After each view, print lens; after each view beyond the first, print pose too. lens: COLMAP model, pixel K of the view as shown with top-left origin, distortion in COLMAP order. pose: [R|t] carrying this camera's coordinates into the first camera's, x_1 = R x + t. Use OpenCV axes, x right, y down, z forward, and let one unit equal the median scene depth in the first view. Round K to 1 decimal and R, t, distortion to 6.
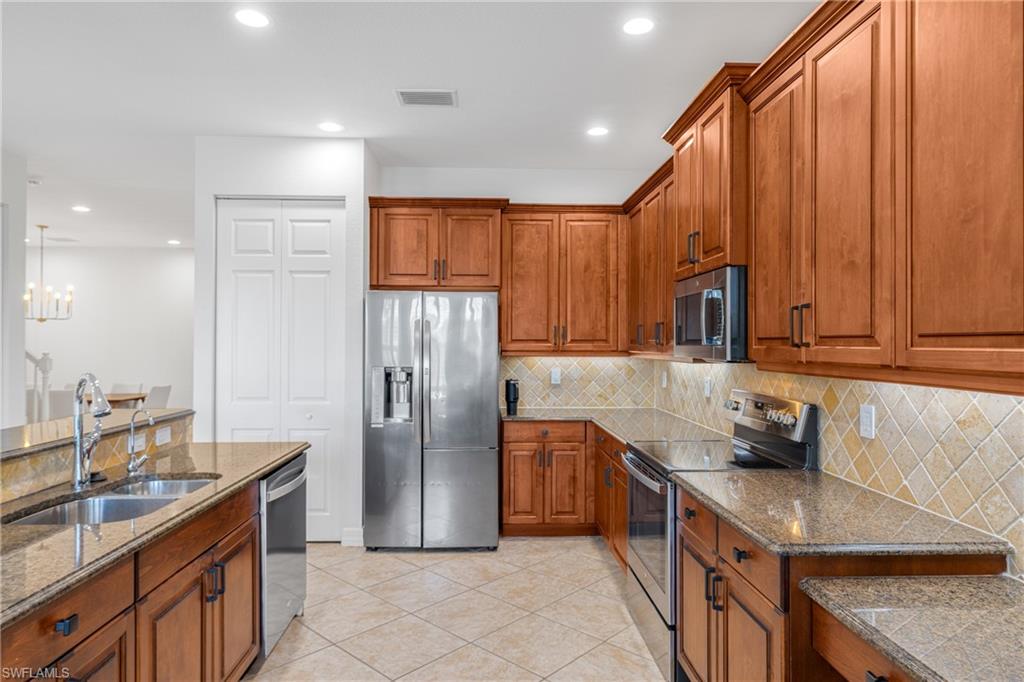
lens RADIAL K [[617.7, 0, 512.6], [0, 617.7, 343.8], [0, 0, 1]] dist [0.000522, -0.000088]
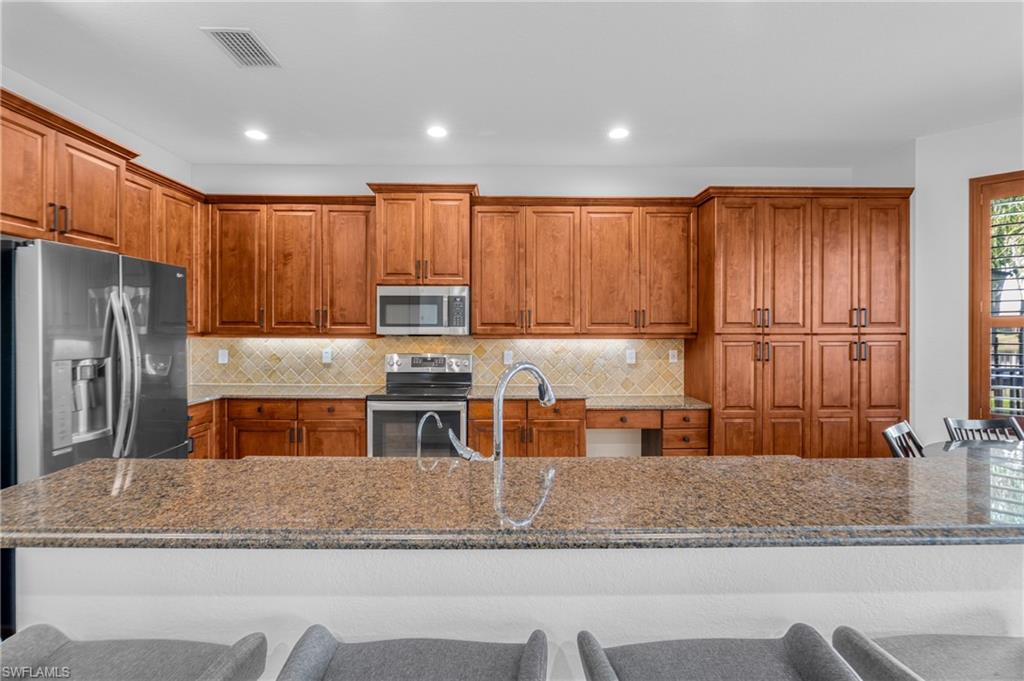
lens RADIAL K [[467.6, 0, 505.3], [0, 467.6, 332.9], [0, 0, 1]] dist [-0.002055, 0.000002]
pose [[0.027495, -0.014610, 0.999515, -1.192571], [-0.001879, 0.999891, 0.014667, 0.000952], [-0.999620, -0.002281, 0.027465, 0.898233]]
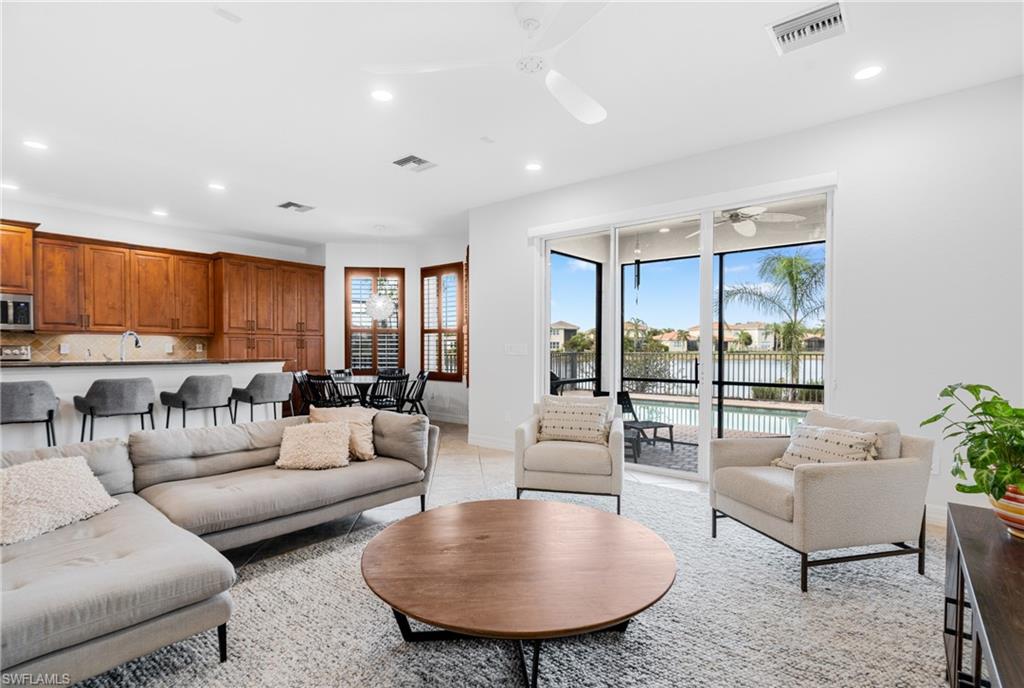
lens RADIAL K [[499.8, 0, 511.9], [0, 499.8, 355.4], [0, 0, 1]] dist [0.001119, 0.000302]
pose [[-0.739380, -0.021077, 0.672959, -2.875047], [-0.010288, 0.999747, 0.020008, 0.077905], [-0.673210, 0.007870, -0.739409, 1.288353]]
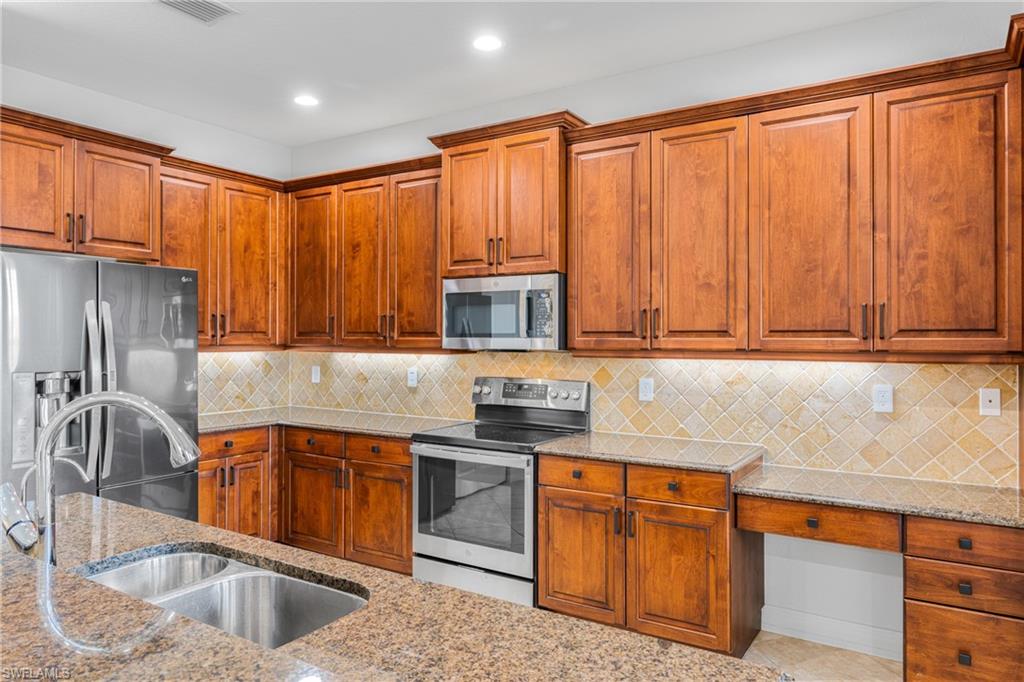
lens RADIAL K [[680.3, 0, 502.6], [0, 680.3, 338.3], [0, 0, 1]] dist [0.001058, 0.000690]
pose [[0.576047, -0.002404, 0.817413, -0.871266], [0.000447, 0.999996, 0.002626, 0.000855], [-0.817417, -0.001147, 0.576046, 0.330103]]
